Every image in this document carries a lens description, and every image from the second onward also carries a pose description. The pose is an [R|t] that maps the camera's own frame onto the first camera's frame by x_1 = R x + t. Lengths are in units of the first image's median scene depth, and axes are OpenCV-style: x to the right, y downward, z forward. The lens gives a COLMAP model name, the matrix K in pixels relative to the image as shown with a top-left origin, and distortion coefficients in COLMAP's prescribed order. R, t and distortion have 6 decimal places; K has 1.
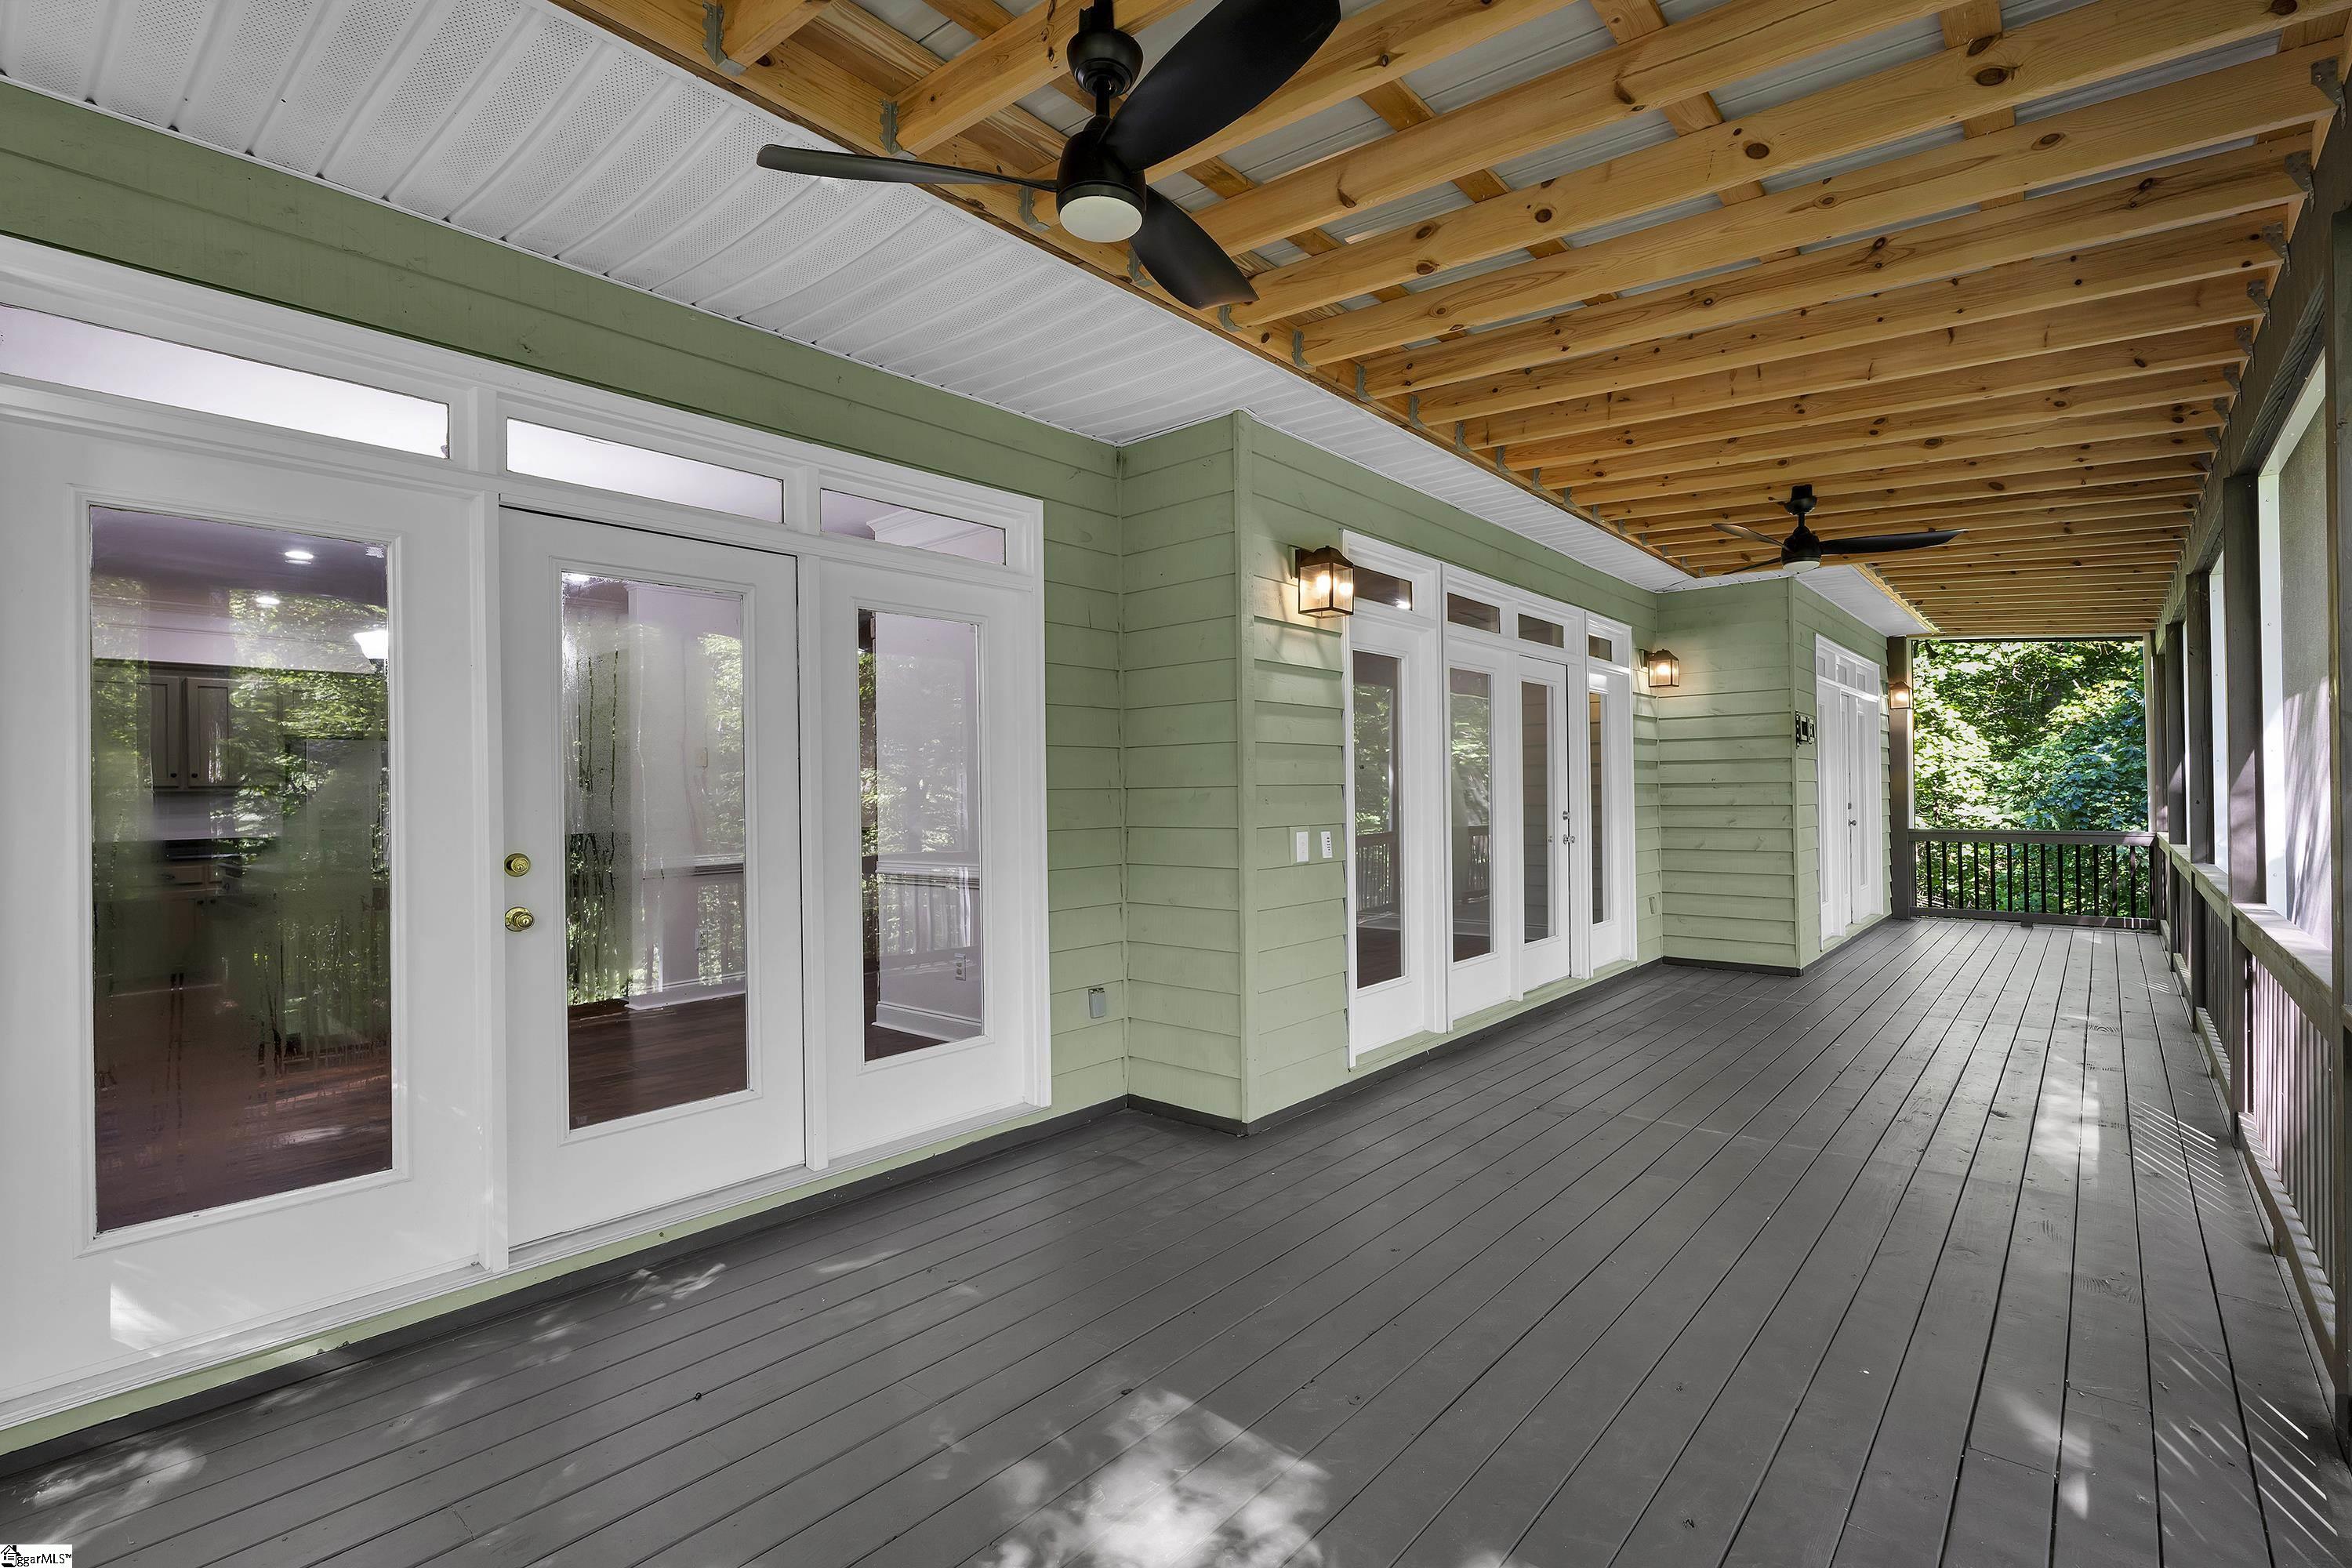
lens RADIAL K [[1073.6, 0, 1176.0], [0, 1073.6, 784.0], [0, 0, 1]] dist [0.000290, -0.000070]
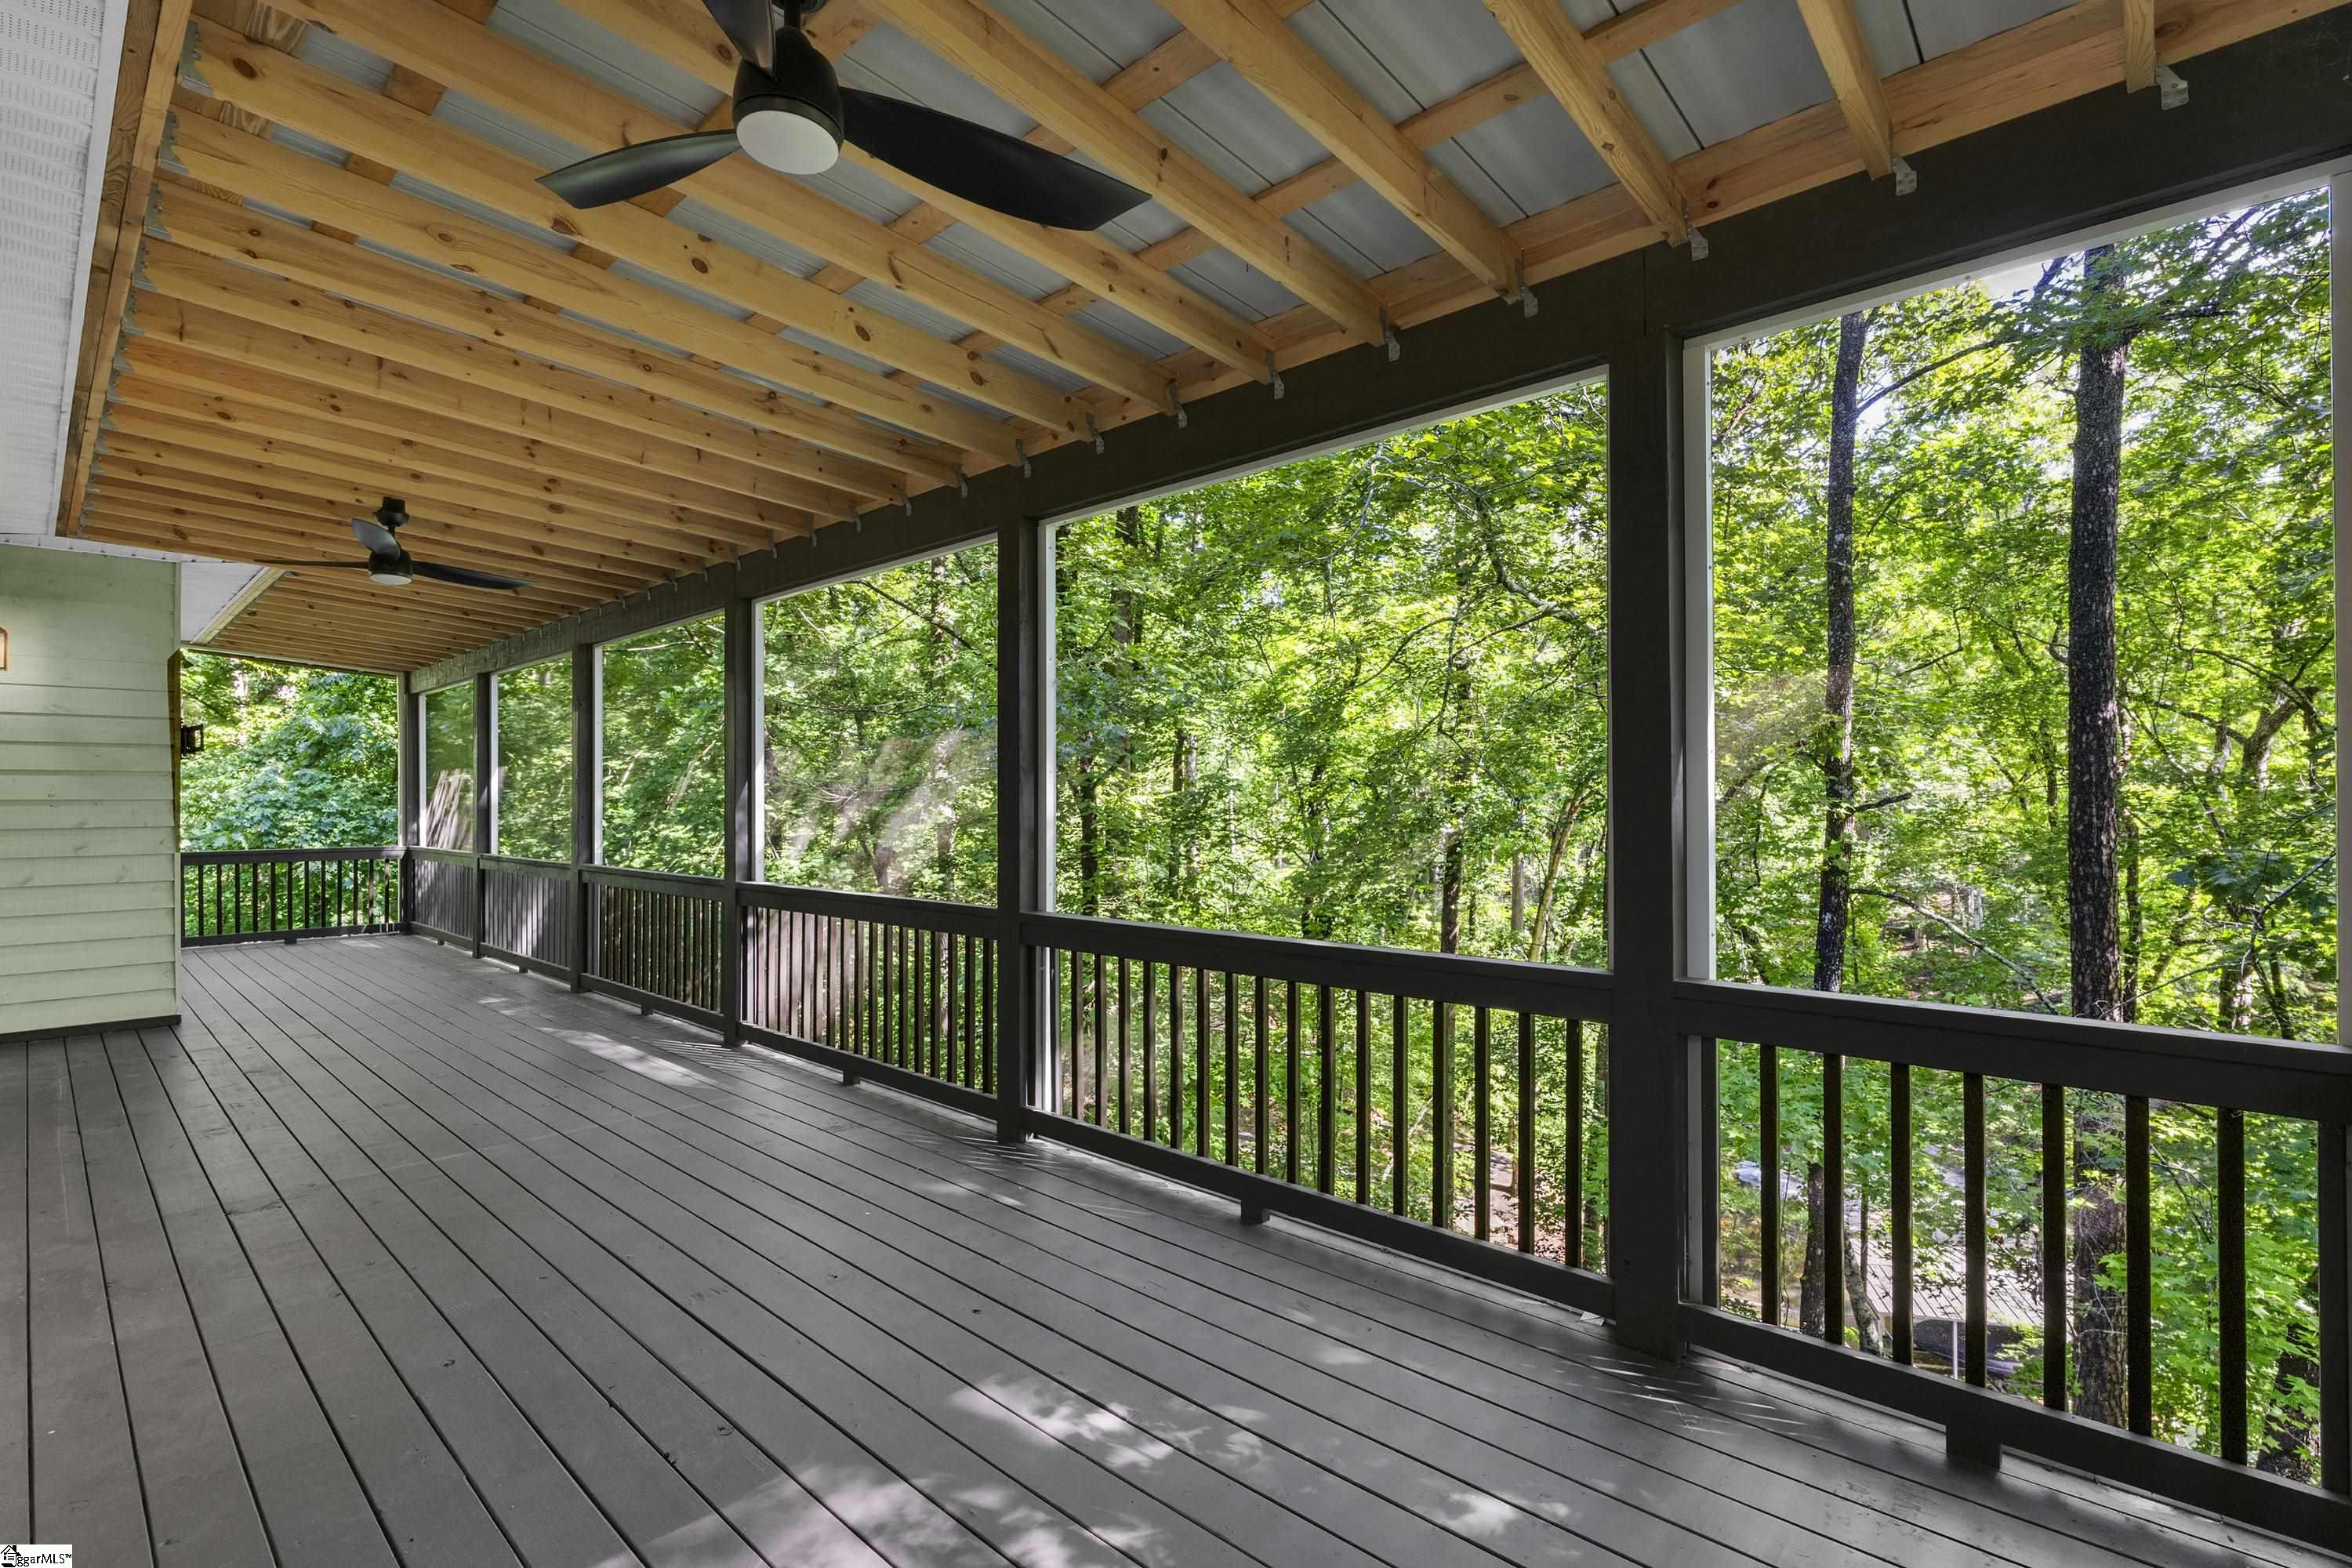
lens RADIAL K [[1033.9, 0, 1181.0], [0, 1033.9, 791.1], [0, 0, 1]] dist [-0.005799, -0.000047]
pose [[0.060049, 0.017554, 0.998041, -0.365669], [-0.003202, 0.999844, -0.017393, 0.005591], [-0.998190, -0.002151, 0.060096, 0.260401]]
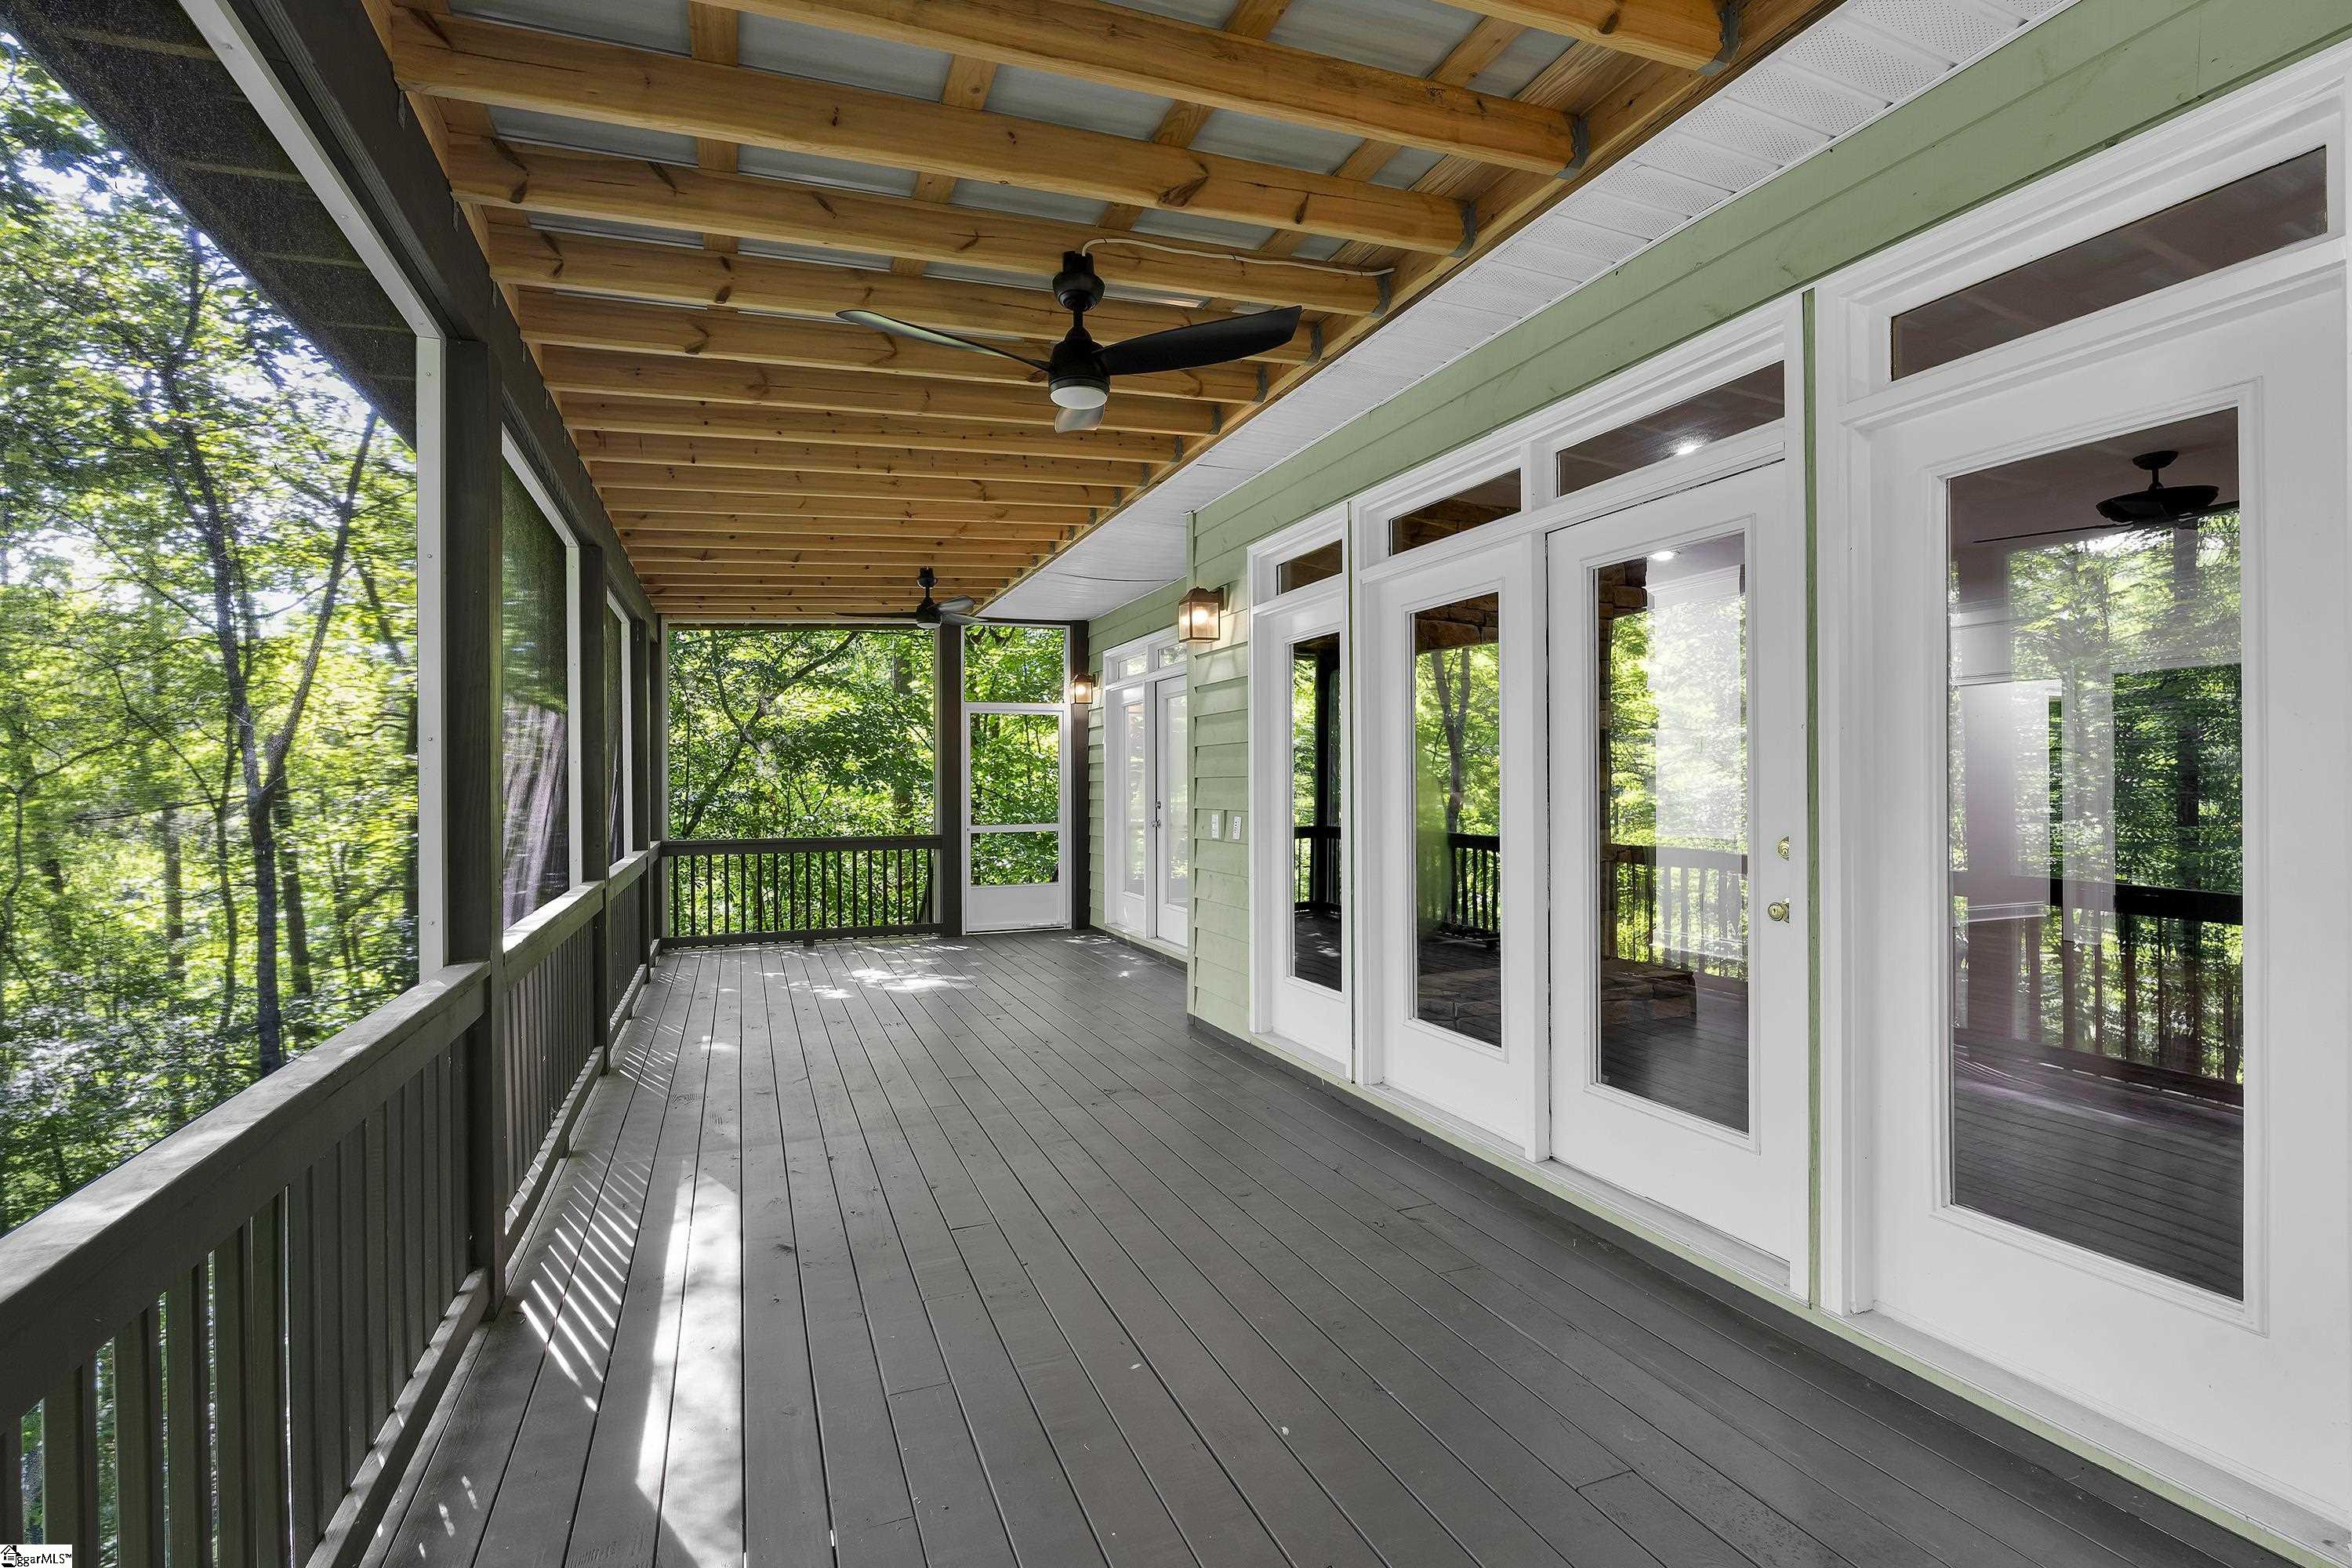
lens RADIAL K [[1033.9, 0, 1181.0], [0, 1033.9, 791.1], [0, 0, 1]] dist [-0.005799, -0.000047]
pose [[-0.436949, 0.019301, -0.899279, 1.203131], [0.011929, 0.999806, 0.015662, -0.002106], [0.899407, -0.003883, -0.437094, 1.466564]]
